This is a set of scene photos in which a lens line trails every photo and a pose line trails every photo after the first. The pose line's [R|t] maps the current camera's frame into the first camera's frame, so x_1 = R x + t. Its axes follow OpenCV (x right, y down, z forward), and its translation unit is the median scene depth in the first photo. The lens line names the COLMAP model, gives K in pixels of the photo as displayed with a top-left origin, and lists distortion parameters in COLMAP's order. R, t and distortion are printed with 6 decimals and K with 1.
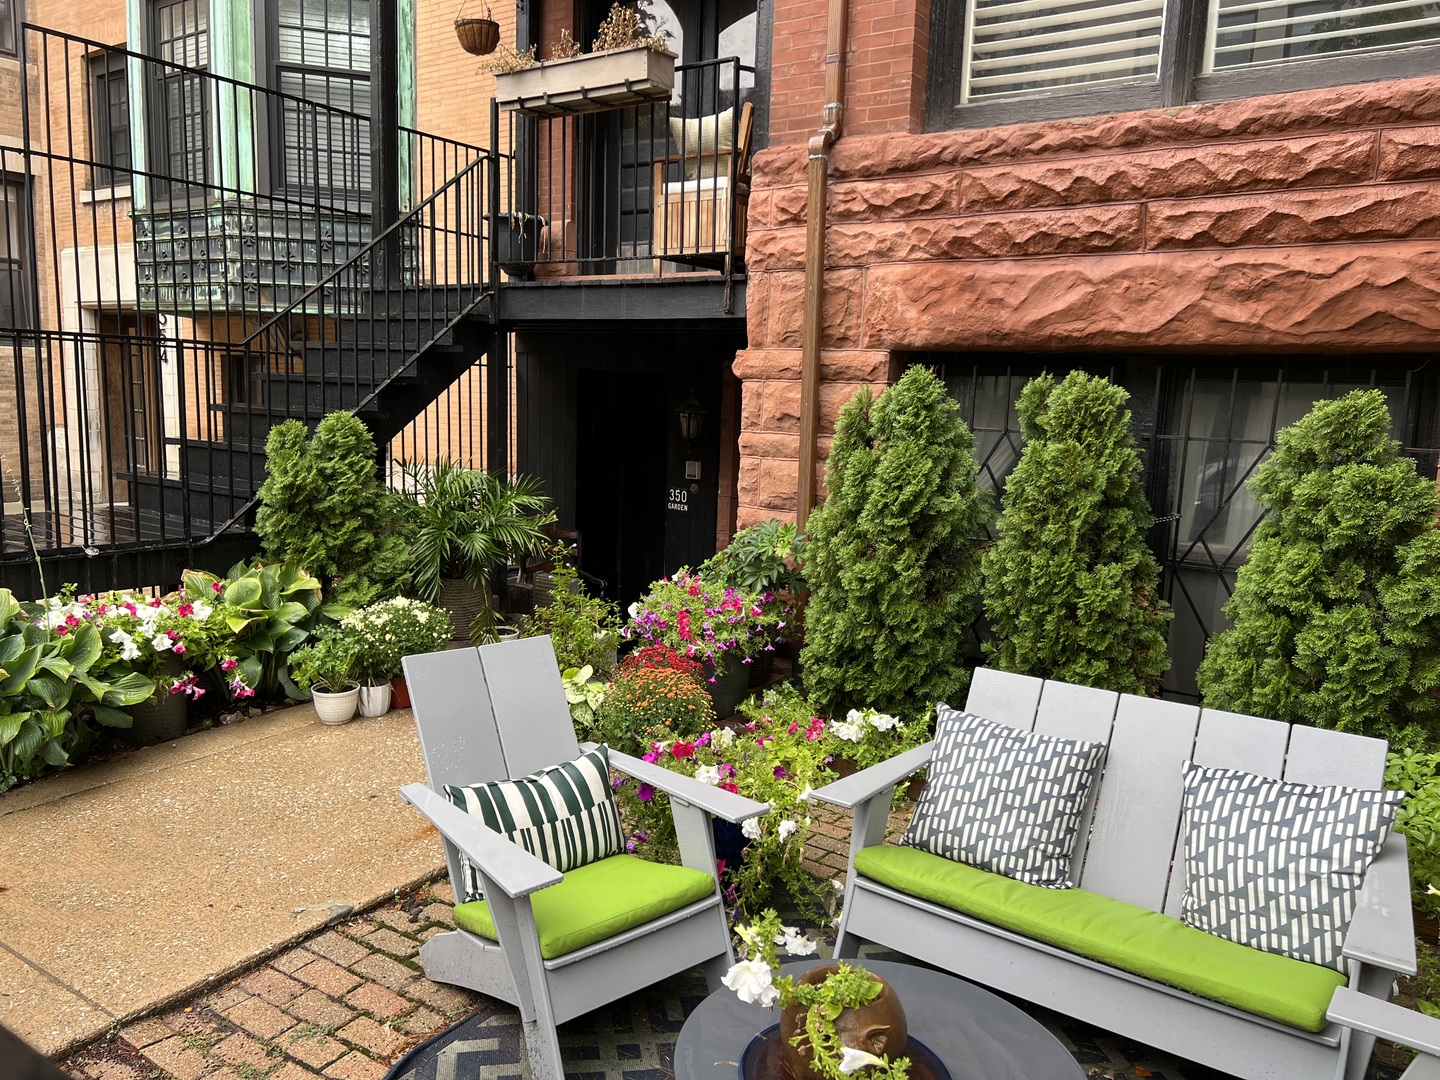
lens RADIAL K [[1068.9, 0, 720.0], [0, 1068.9, 540.0], [0, 0, 1]] dist [0.005433, -0.041245]
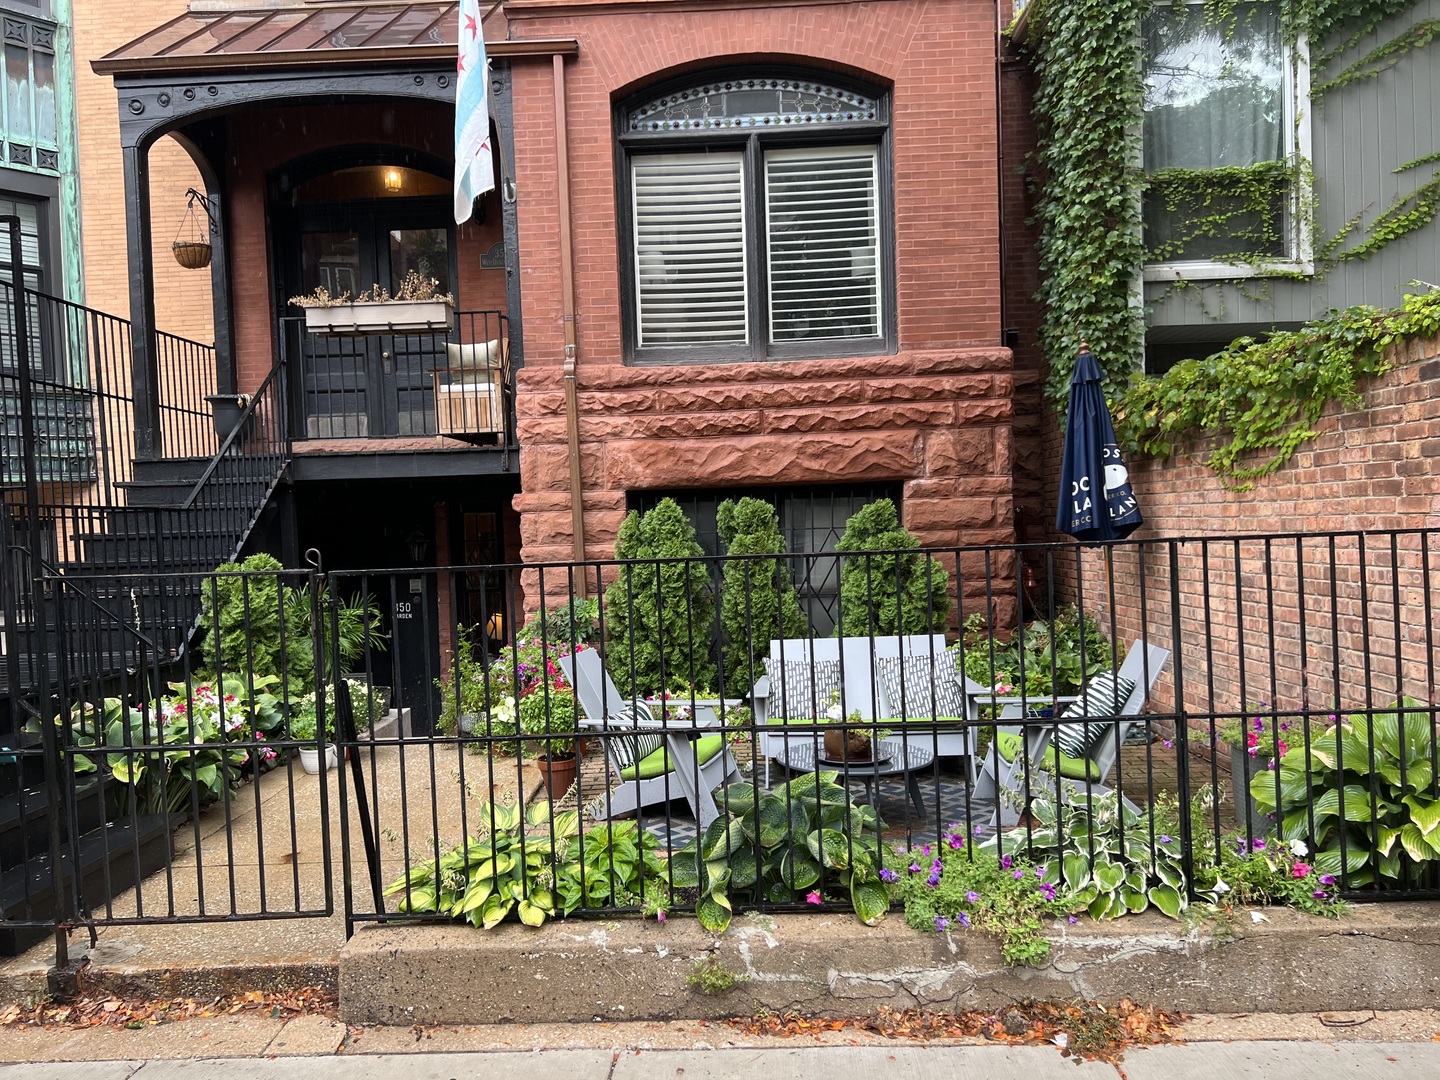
lens RADIAL K [[1075.9, 0, 720.0], [0, 1075.9, 540.0], [0, 0, 1]] dist [0.003155, -0.127488]
pose [[0.827094, -0.063741, 0.558437, -0.713617], [0.134250, 0.987195, -0.086156, 0.069208], [-0.545795, 0.146229, 0.825060, -0.494927]]
